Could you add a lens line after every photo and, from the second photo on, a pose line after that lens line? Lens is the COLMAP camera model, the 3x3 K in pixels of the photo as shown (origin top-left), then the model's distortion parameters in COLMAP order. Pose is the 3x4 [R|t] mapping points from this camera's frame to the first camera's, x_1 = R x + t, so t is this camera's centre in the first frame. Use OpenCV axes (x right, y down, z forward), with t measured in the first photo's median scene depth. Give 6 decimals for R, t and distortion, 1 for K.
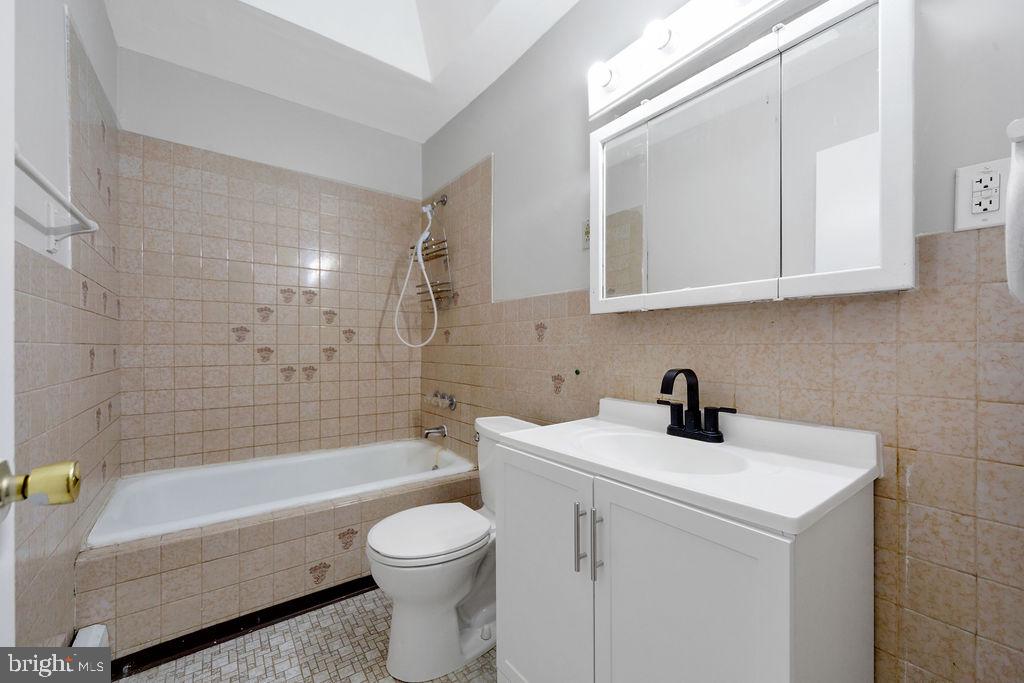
lens RADIAL K [[428.9, 0, 512.0], [0, 428.9, 341.5], [0, 0, 1]] dist [0.000843, -0.000849]
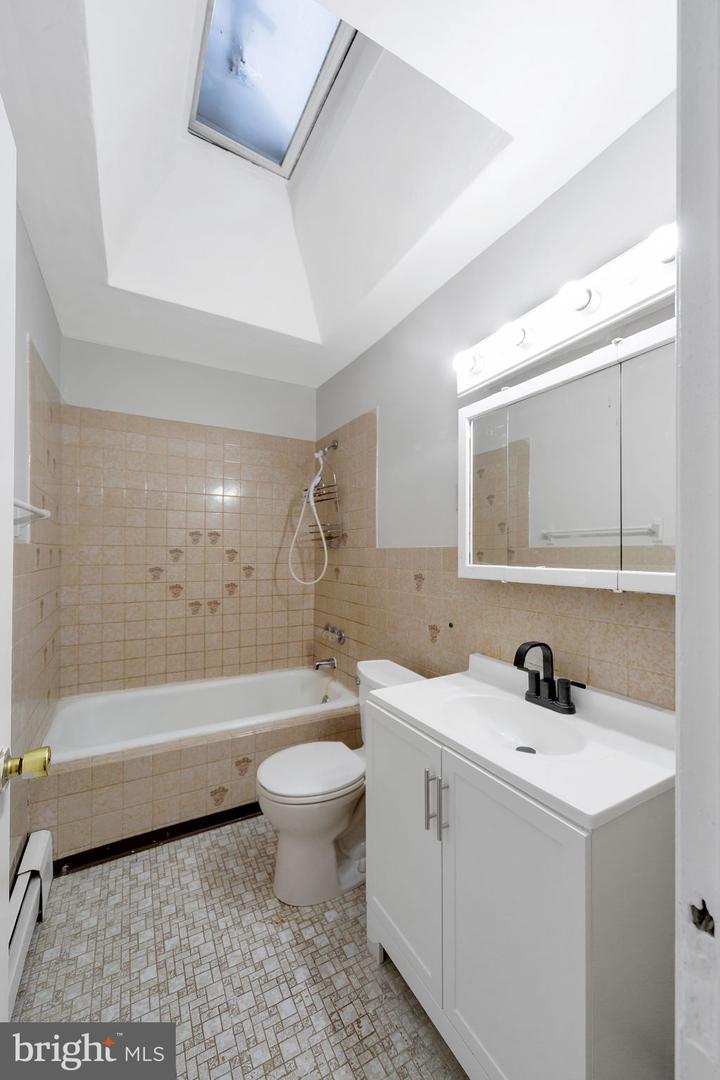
lens RADIAL K [[441.4, 0, 360.0], [0, 441.4, 540.0], [0, 0, 1]] dist [0.000130, 0.000333]
pose [[0.991217, 0.002058, -0.132232, 0.074569], [-0.003486, 0.999938, -0.010574, -0.128140], [0.132202, 0.010942, 0.991162, -0.113688]]
